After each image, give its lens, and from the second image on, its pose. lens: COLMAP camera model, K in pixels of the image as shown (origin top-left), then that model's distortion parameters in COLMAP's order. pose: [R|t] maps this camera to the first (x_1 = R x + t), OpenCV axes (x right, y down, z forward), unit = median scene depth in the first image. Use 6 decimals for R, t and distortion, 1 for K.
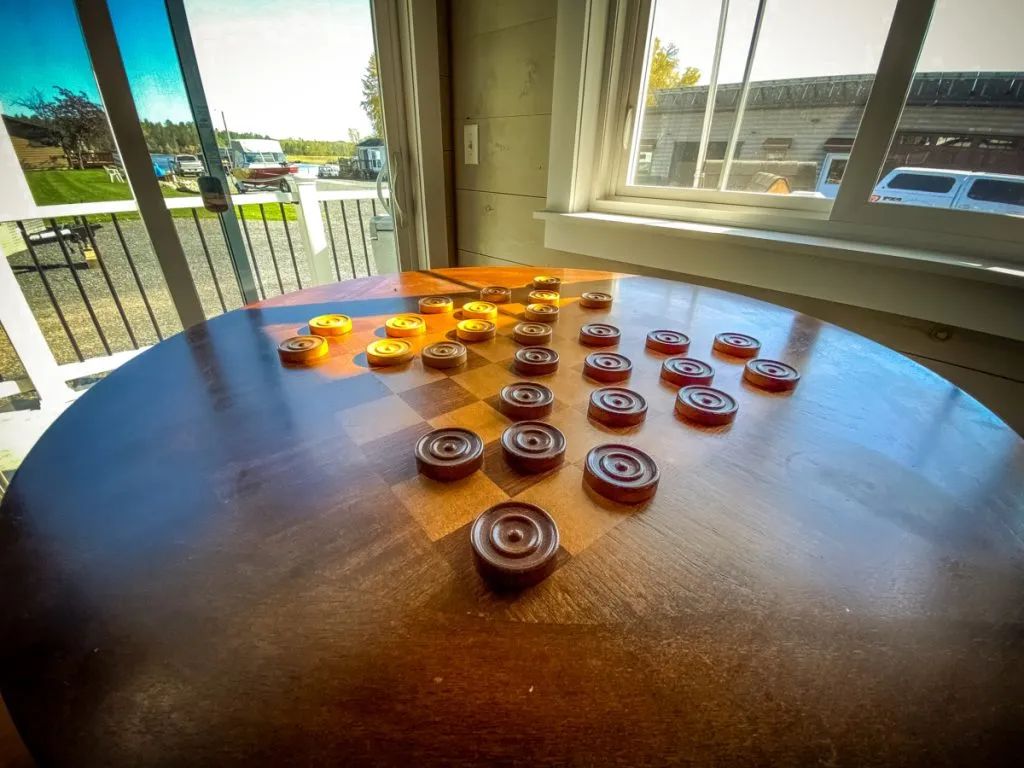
lens RADIAL K [[415.2, 0, 510.7], [0, 415.2, 384.9], [0, 0, 1]] dist [0.023853, -0.022443]
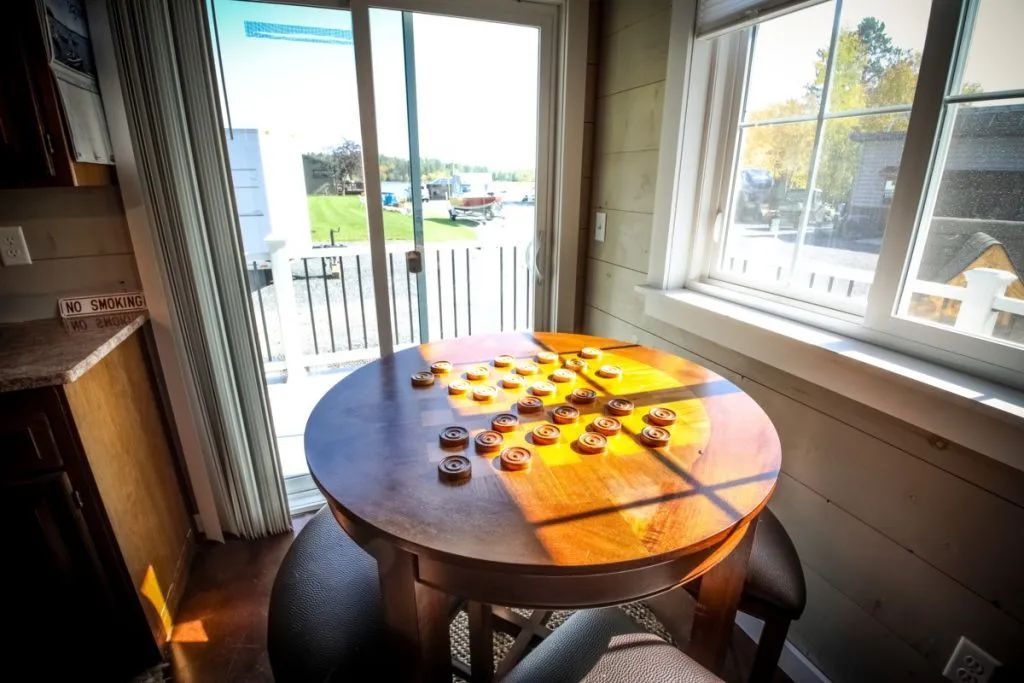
lens RADIAL K [[470.7, 0, 508.9], [0, 470.7, 341.3], [0, 0, 1]] dist [-0.029315, -0.009886]
pose [[0.911728, 0.117374, -0.393668, 0.274209], [-0.179655, 0.975735, -0.125158, -0.020010], [0.369426, 0.184835, 0.910692, -0.343749]]
